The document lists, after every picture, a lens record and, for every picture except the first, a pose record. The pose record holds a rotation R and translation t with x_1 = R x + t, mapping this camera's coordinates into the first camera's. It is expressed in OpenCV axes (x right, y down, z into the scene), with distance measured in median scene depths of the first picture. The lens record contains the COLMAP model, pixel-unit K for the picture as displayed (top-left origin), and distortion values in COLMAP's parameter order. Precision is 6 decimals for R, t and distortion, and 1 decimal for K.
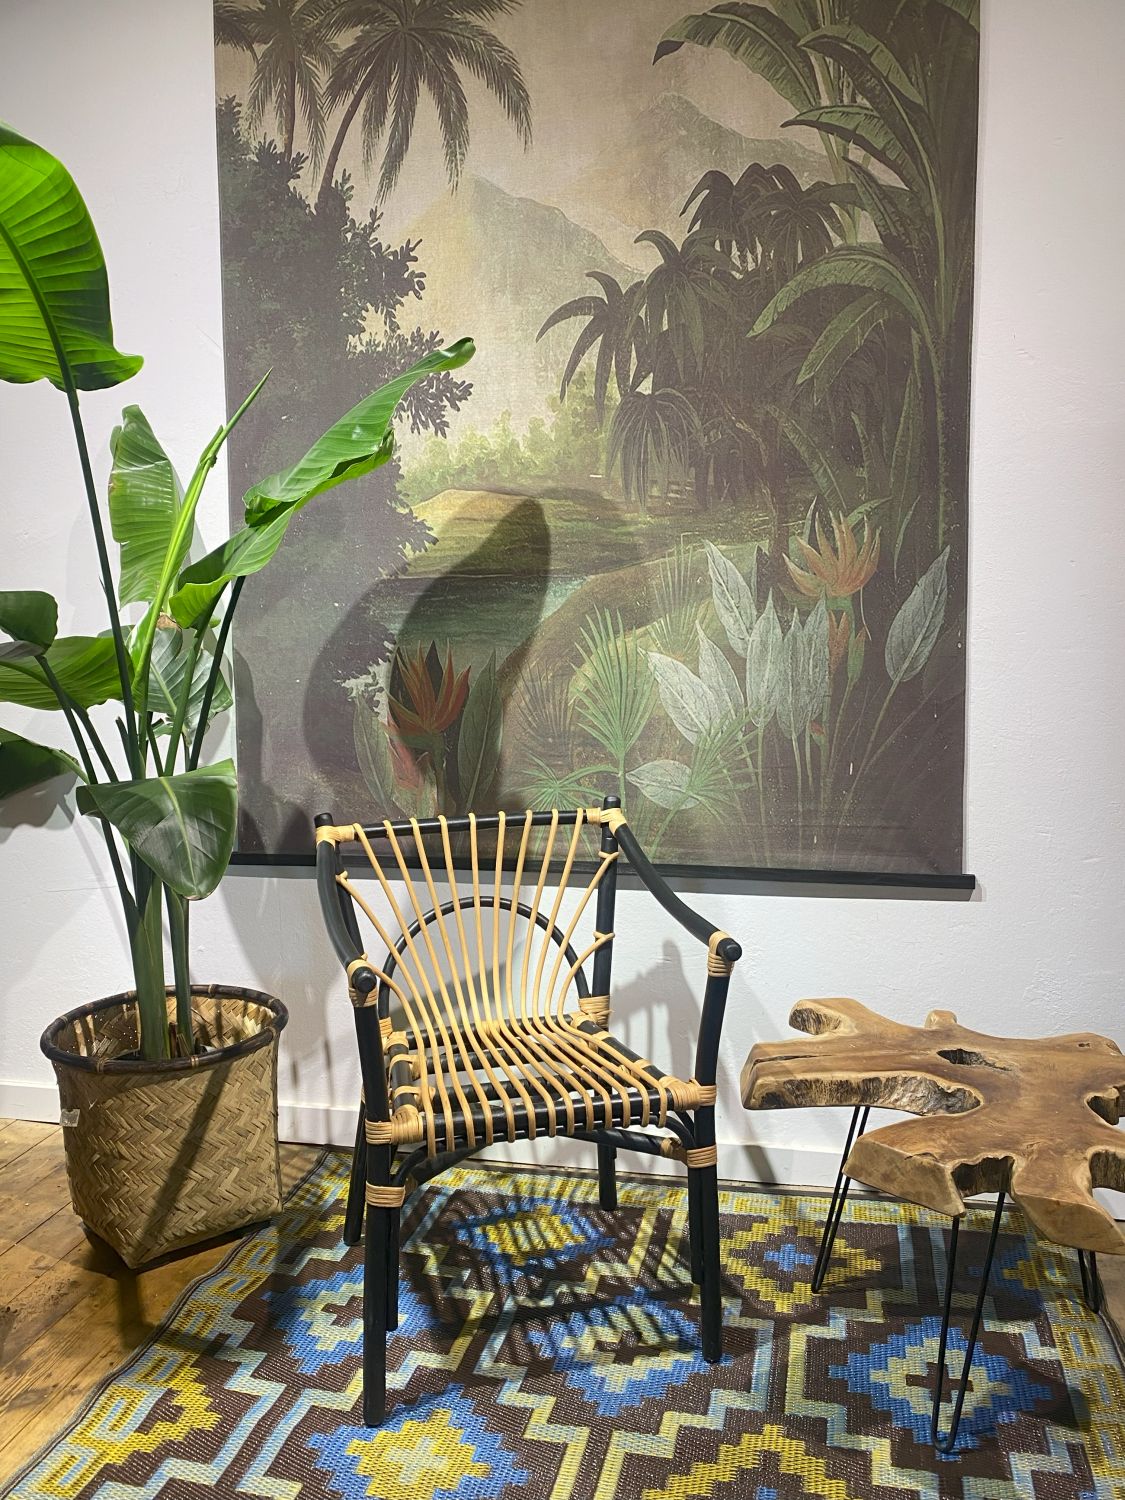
lens RADIAL K [[1295.0, 0, 548.1], [0, 1295.0, 738.7], [0, 0, 1]] dist [0.054070, -0.094329]
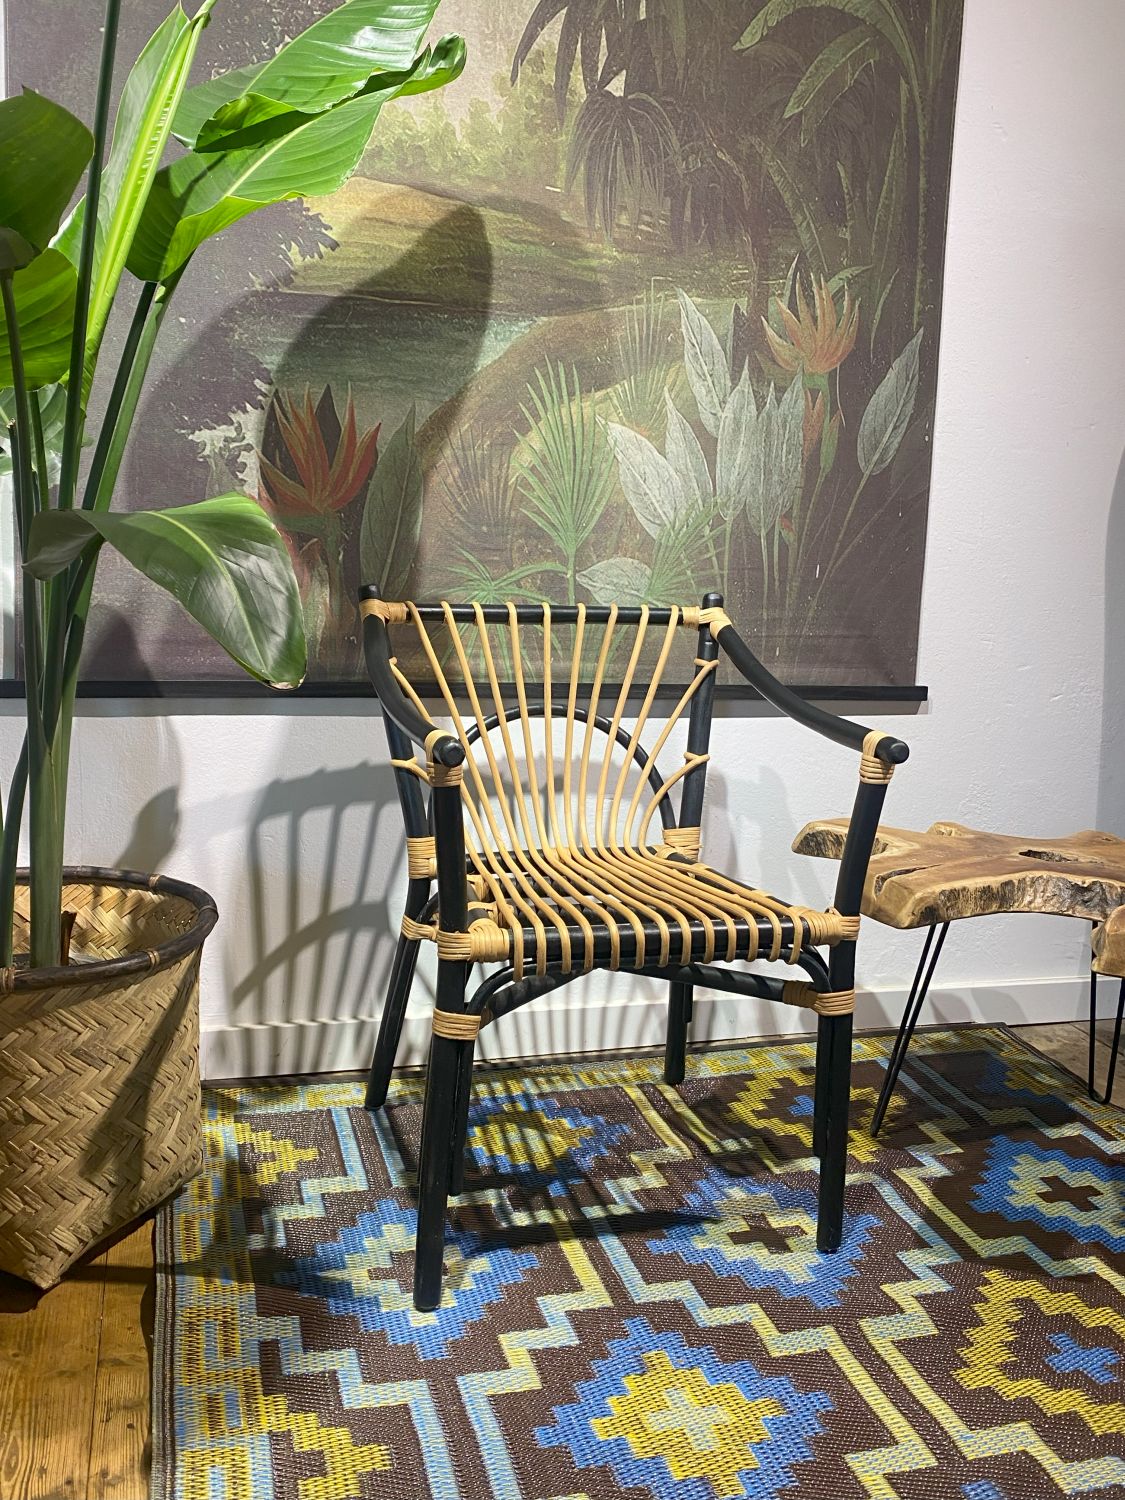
lens RADIAL K [[1340.4, 0, 570.4], [0, 1340.4, 736.1], [0, 0, 1]] dist [0.067645, -0.137512]
pose [[0.863669, -0.023585, 0.503508, -0.386621], [-0.003061, 0.998641, 0.052029, 0.089596], [-0.504051, -0.046477, 0.862423, 0.279792]]
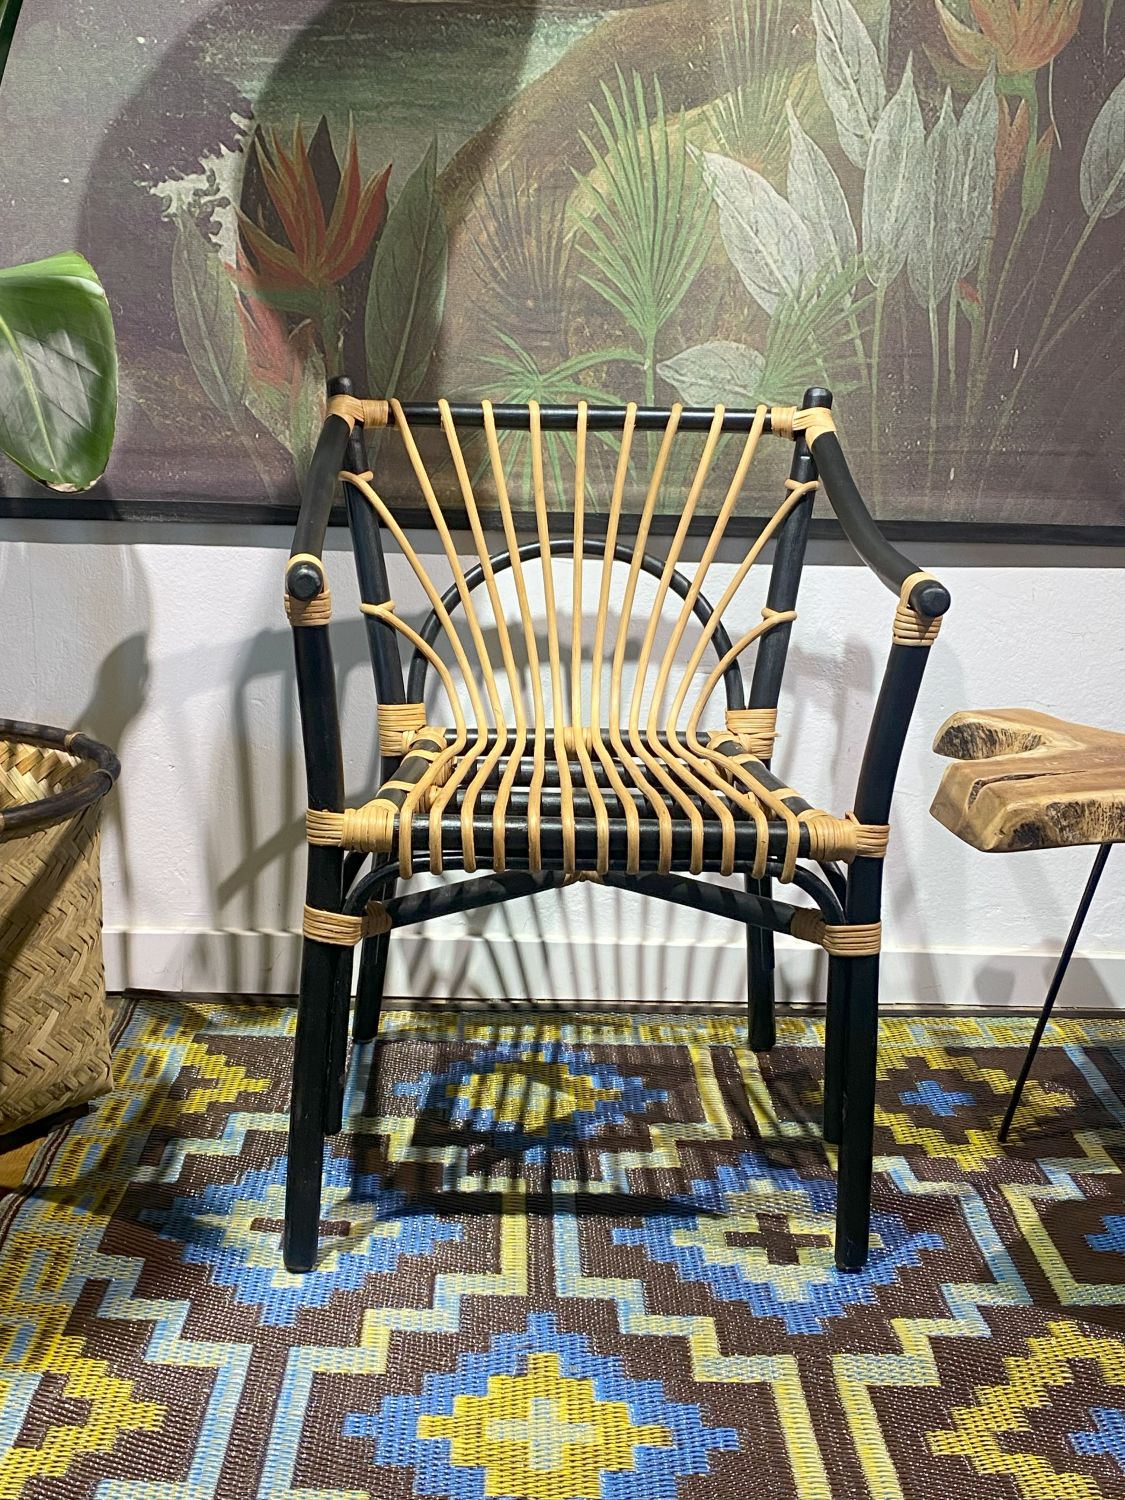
lens RADIAL K [[1820.9, 0, 562.7], [0, 1820.9, 755.5], [0, 0, 1]] dist [0.029094, 0.000000]
pose [[0.964859, -0.016810, 0.262228, -0.217625], [-0.017989, 0.991385, 0.129742, 0.103675], [-0.262150, -0.129900, 0.956244, 0.180714]]
